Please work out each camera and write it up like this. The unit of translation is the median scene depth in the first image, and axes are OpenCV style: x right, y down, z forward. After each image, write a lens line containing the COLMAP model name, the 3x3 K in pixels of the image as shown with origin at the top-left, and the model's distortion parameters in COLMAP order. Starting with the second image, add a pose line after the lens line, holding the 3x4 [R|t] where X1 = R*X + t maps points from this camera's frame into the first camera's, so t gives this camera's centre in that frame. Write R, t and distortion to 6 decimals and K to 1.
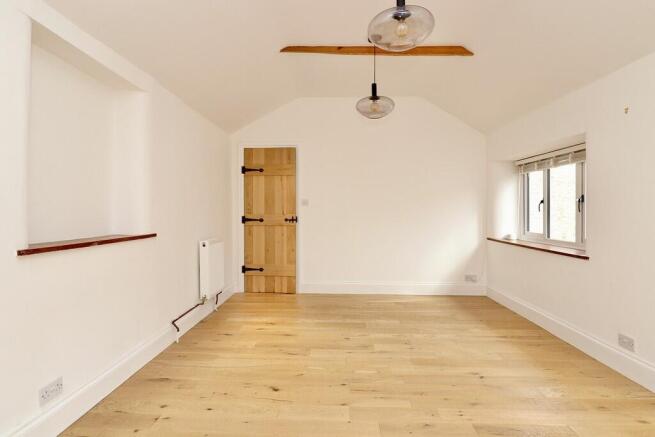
lens RADIAL K [[383.8, 0, 324.1], [0, 383.8, 210.1], [0, 0, 1]] dist [0.000174, -0.004653]
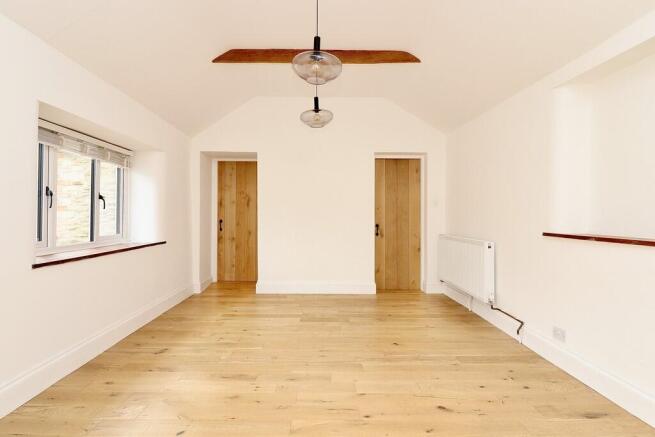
lens RADIAL K [[383.8, 0, 323.2], [0, 383.8, 216.3], [0, 0, 1]] dist [0.000174, -0.004653]
pose [[-0.998605, -0.005283, -0.052530, 0.128579], [-0.005417, 0.999982, 0.002414, 0.015744], [0.052516, 0.002695, -0.998616, 1.220055]]
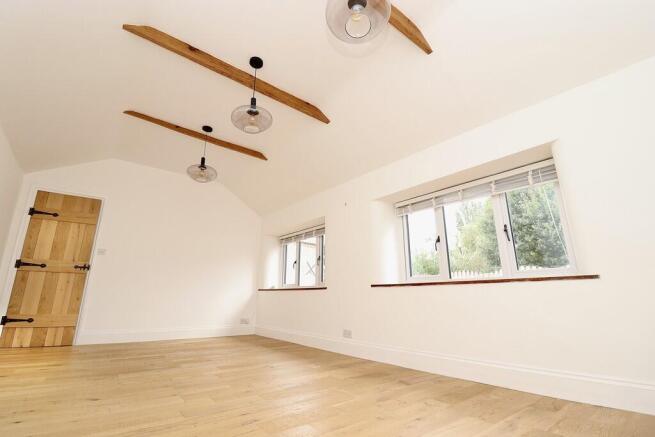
lens RADIAL K [[306.4, 0, 330.8], [0, 306.4, 210.8], [0, 0, 1]] dist [-0.022121, -0.005237]
pose [[0.757682, 0.182597, 0.626560, -0.153407], [-0.001659, 0.960598, -0.277938, 0.137389], [-0.652622, 0.209549, 0.728130, -0.040826]]
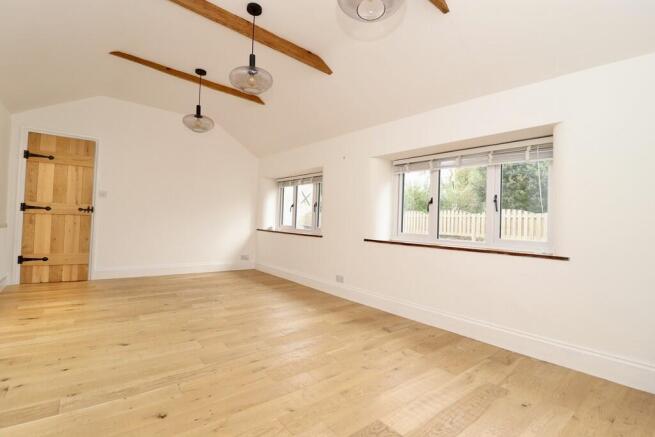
lens RADIAL K [[306.4, 0, 330.8], [0, 306.4, 213.6], [0, 0, 1]] dist [-0.022121, -0.005237]
pose [[0.740523, 0.047363, 0.670360, -0.192478], [-0.038381, 0.998866, -0.028174, 0.045774], [-0.670934, -0.004866, 0.741501, -0.066008]]
